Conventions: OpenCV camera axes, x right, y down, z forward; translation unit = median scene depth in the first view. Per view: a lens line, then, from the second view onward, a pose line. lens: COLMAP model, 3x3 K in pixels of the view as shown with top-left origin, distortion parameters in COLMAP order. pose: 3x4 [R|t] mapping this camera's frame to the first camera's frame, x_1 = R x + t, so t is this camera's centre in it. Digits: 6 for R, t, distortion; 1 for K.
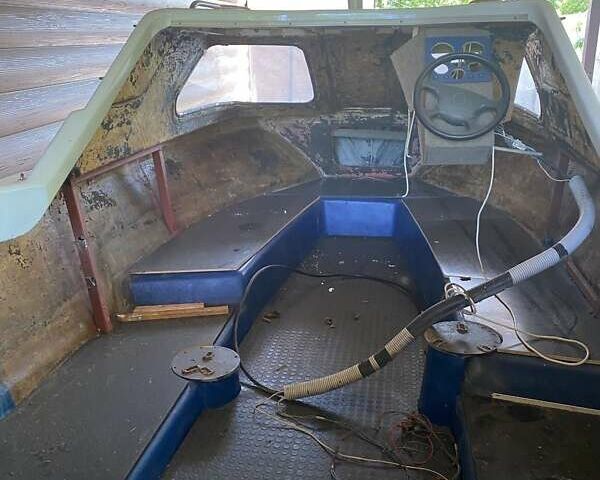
lens RADIAL K [[588.6, 0, 278.7], [0, 588.6, 259.6], [0, 0, 1]] dist [0.002422, -0.002085]
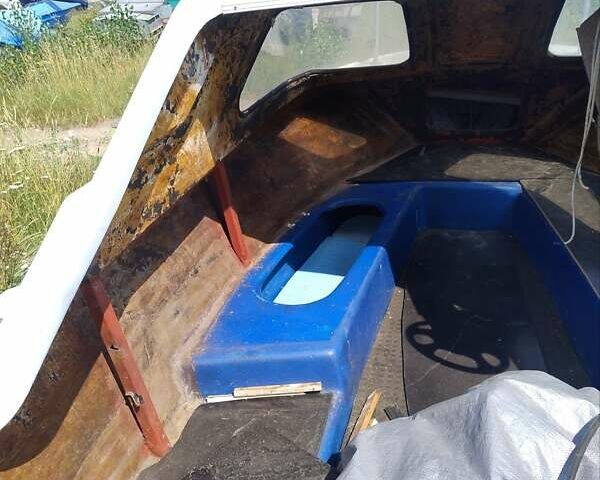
lens RADIAL K [[536.1, 0, 300.0], [0, 536.1, 240.0], [0, 0, 1]] dist [0.041055, -0.013188]
pose [[0.996341, -0.026374, -0.081292, -0.031540], [0.038183, 0.988349, 0.147337, -0.129810], [0.076459, -0.149902, 0.985740, 0.211731]]
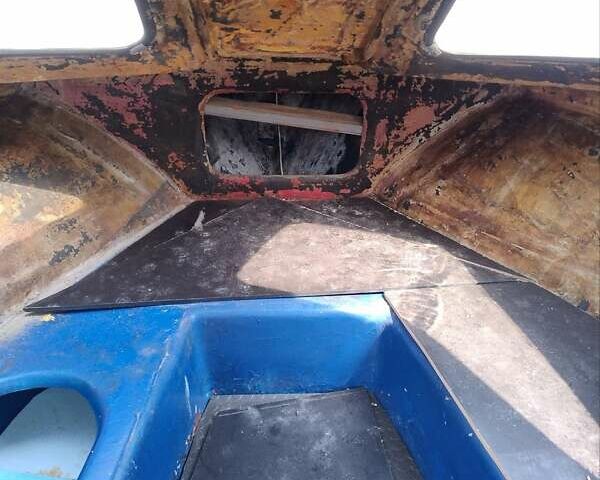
lens RADIAL K [[536.1, 0, 300.0], [0, 536.1, 240.0], [0, 0, 1]] dist [0.041055, -0.013188]
pose [[0.959621, -0.084888, 0.268182, 0.045696], [0.037782, 0.983637, 0.176156, -0.187738], [-0.278747, -0.158911, 0.947126, 0.591312]]
